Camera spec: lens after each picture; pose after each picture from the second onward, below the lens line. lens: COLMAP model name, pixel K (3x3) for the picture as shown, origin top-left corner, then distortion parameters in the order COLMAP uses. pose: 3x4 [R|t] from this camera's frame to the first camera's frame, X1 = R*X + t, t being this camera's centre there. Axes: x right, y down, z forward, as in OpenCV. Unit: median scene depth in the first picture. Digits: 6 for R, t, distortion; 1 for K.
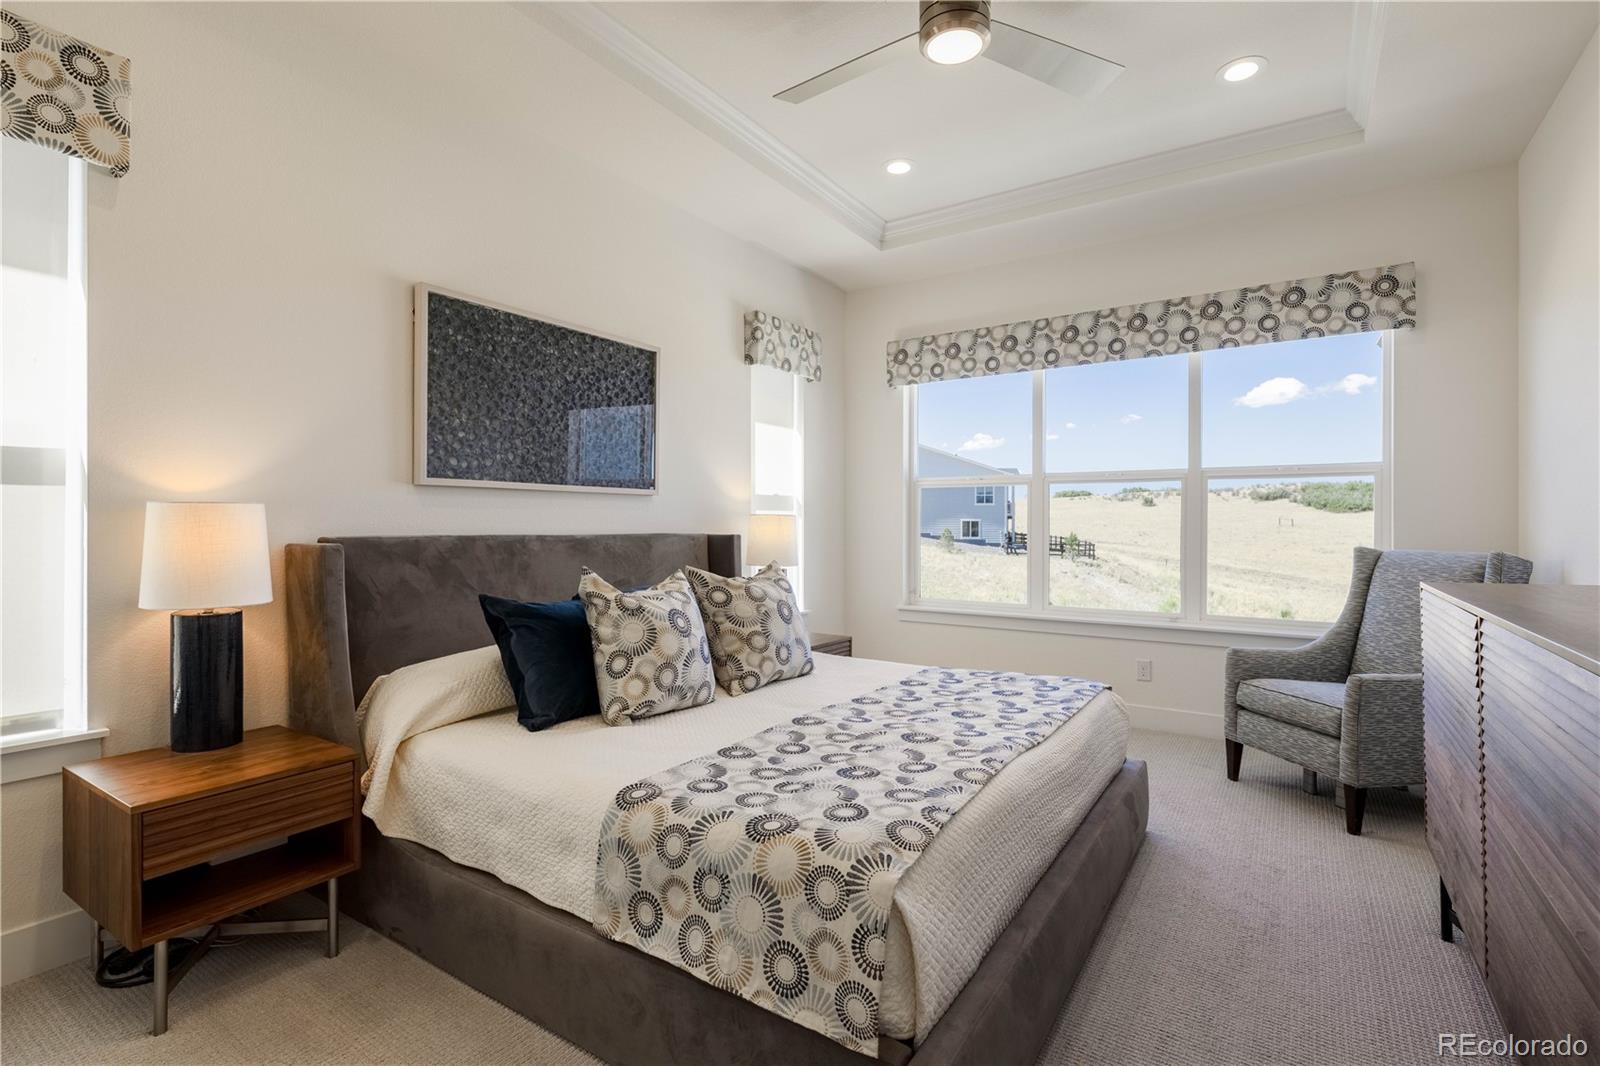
lens RADIAL K [[751.2, 0, 800.3], [0, 751.2, 525.9], [0, 0, 1]] dist [-0.000222, 0.000209]
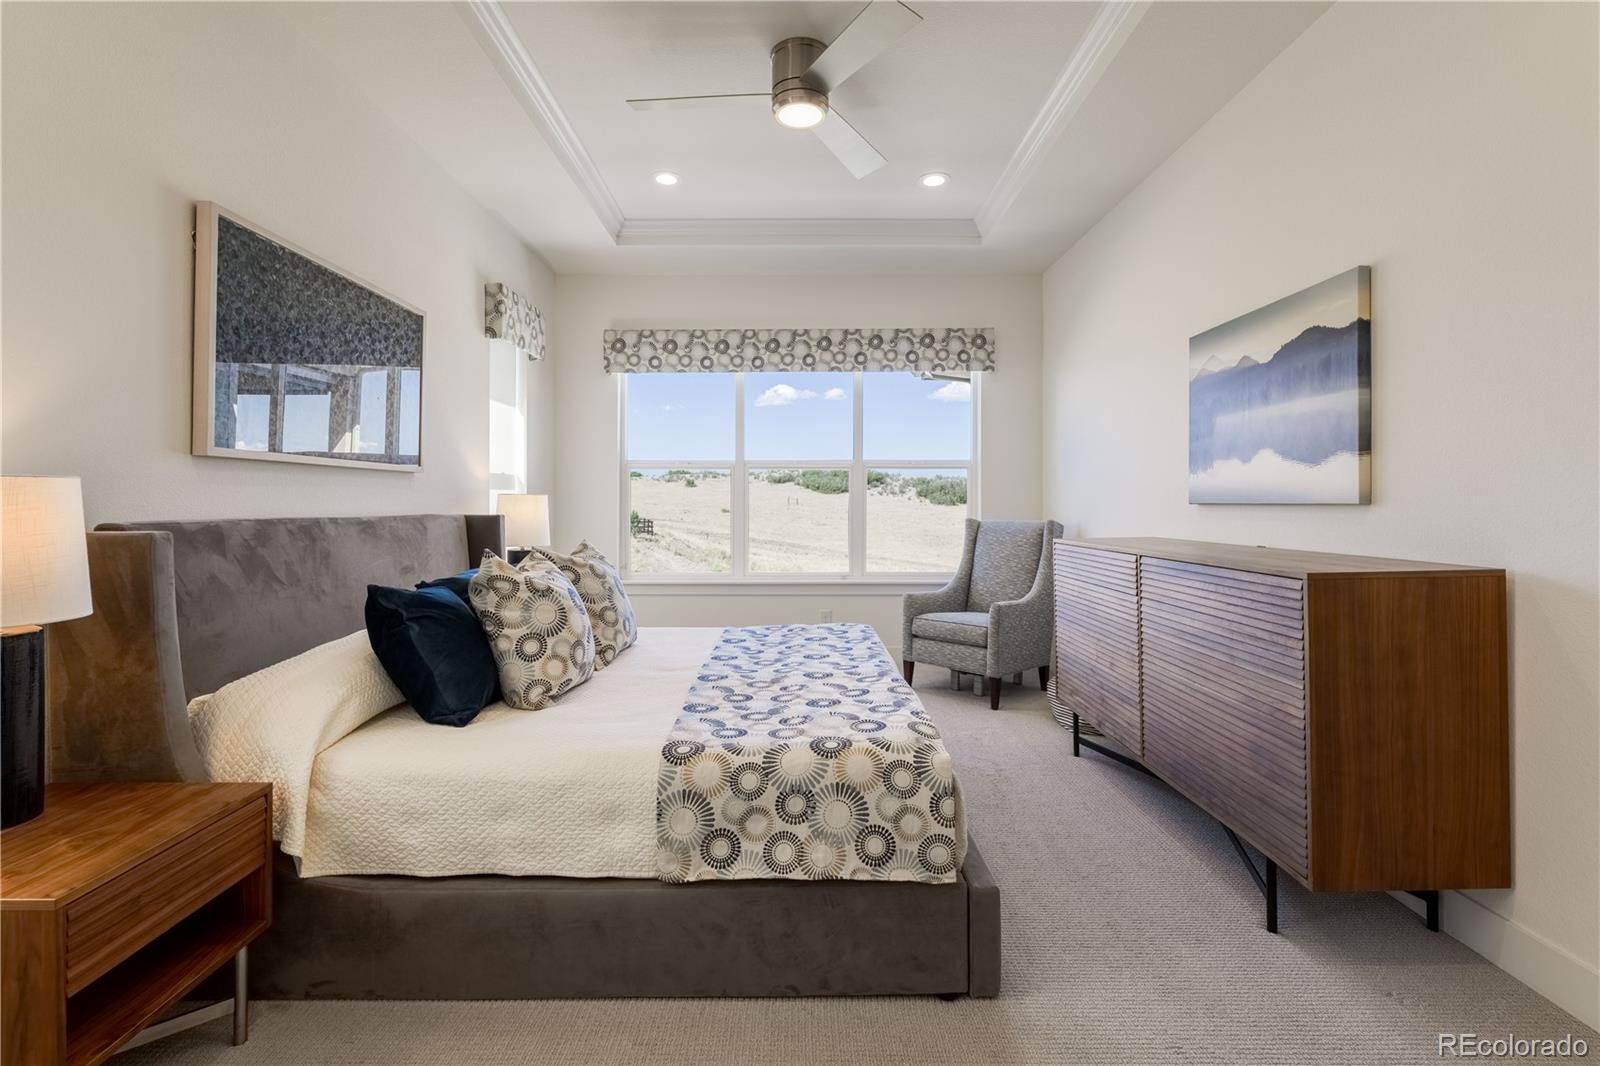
lens RADIAL K [[727.8, 0, 799.0], [0, 727.8, 503.6], [0, 0, 1]] dist [0.000907, -0.000220]
pose [[0.830366, -0.002856, 0.557211, -0.389792], [0.003771, 0.999993, -0.000494, -0.001386], [-0.557206, 0.002512, 0.830371, 0.011262]]
